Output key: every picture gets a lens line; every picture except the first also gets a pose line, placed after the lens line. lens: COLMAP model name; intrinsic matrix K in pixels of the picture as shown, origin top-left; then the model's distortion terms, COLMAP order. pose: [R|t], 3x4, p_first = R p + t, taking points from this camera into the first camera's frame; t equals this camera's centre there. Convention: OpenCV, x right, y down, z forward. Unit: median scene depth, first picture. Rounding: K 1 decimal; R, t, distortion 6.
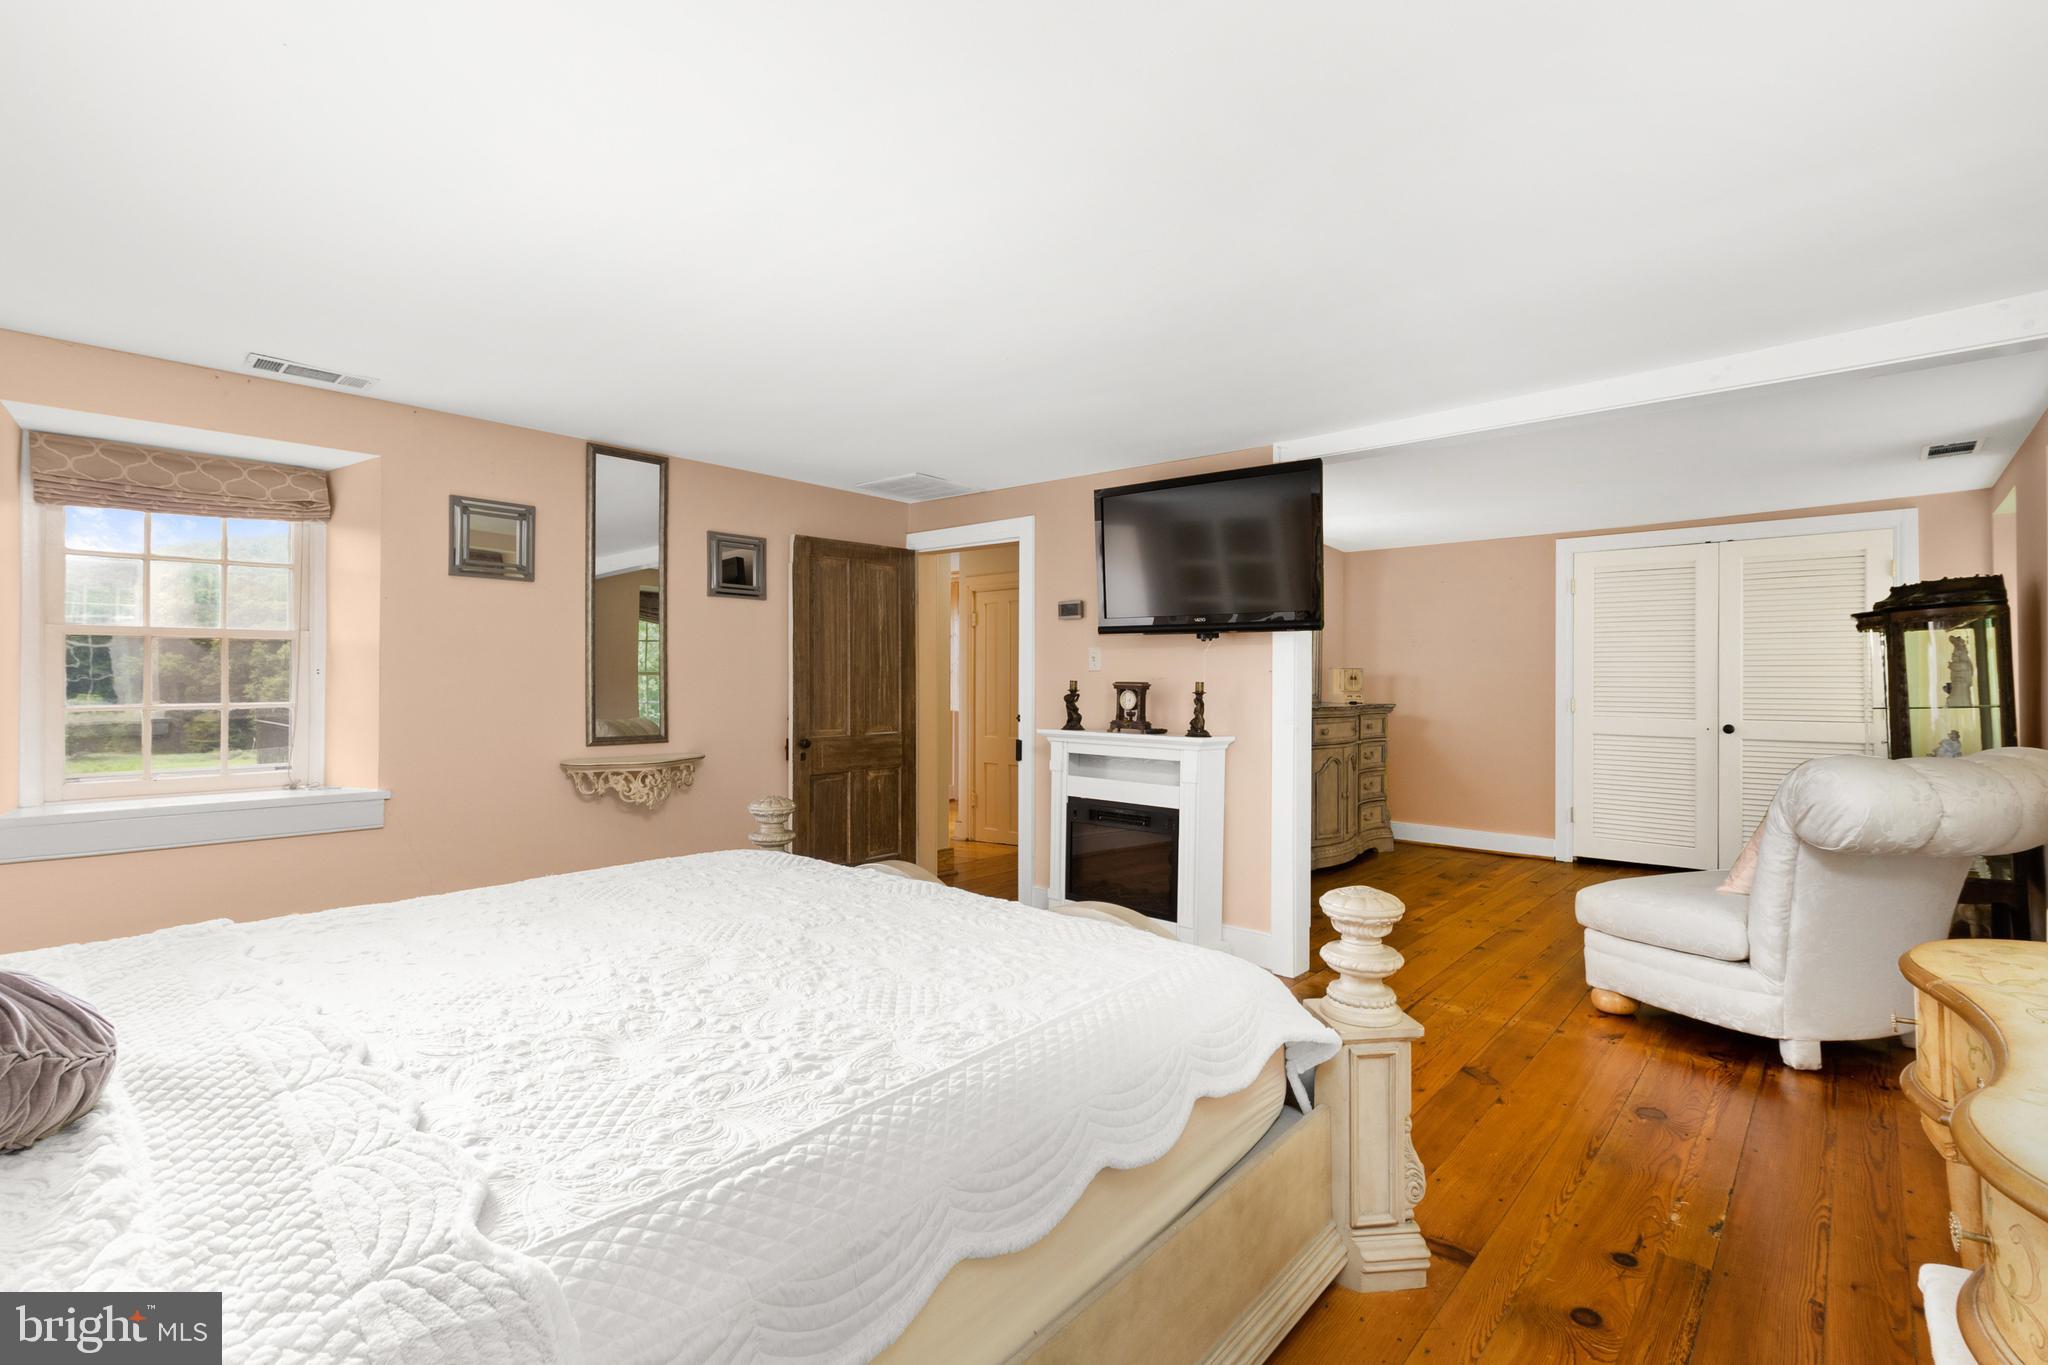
lens RADIAL K [[921.8, 0, 1021.1], [0, 921.8, 694.0], [0, 0, 1]] dist [0.000850, -0.000322]
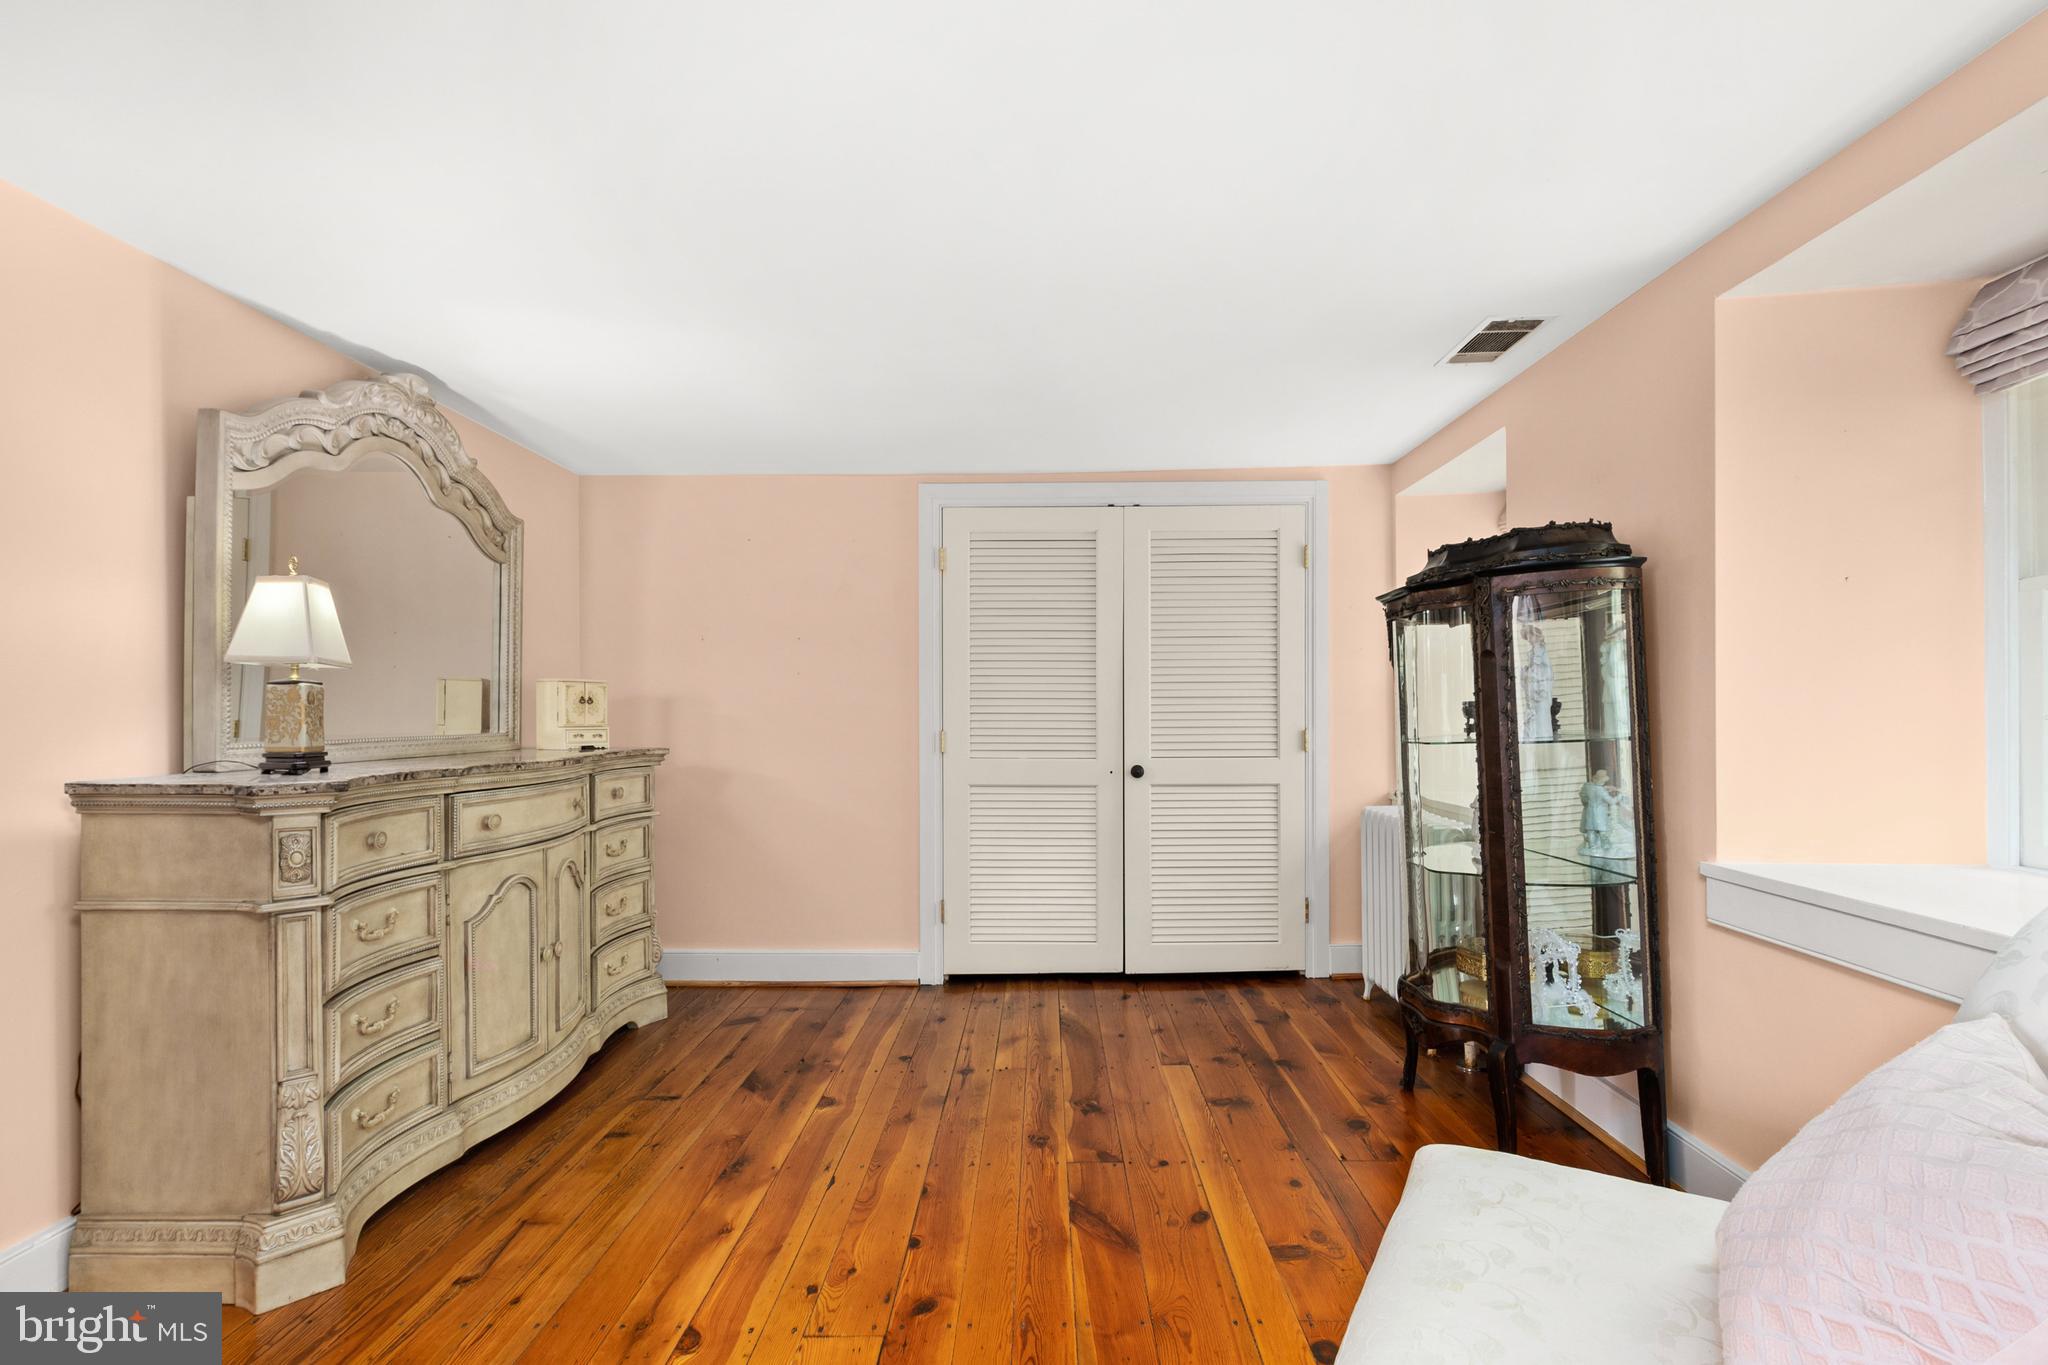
lens RADIAL K [[891.9, 0, 1037.3], [0, 891.9, 691.1], [0, 0, 1]] dist [-0.000326, -0.000049]
pose [[0.737341, 0.008279, 0.675470, 0.221792], [0.015271, 0.999465, -0.028920, -0.004338], [-0.675348, 0.031639, 0.736820, 0.487692]]
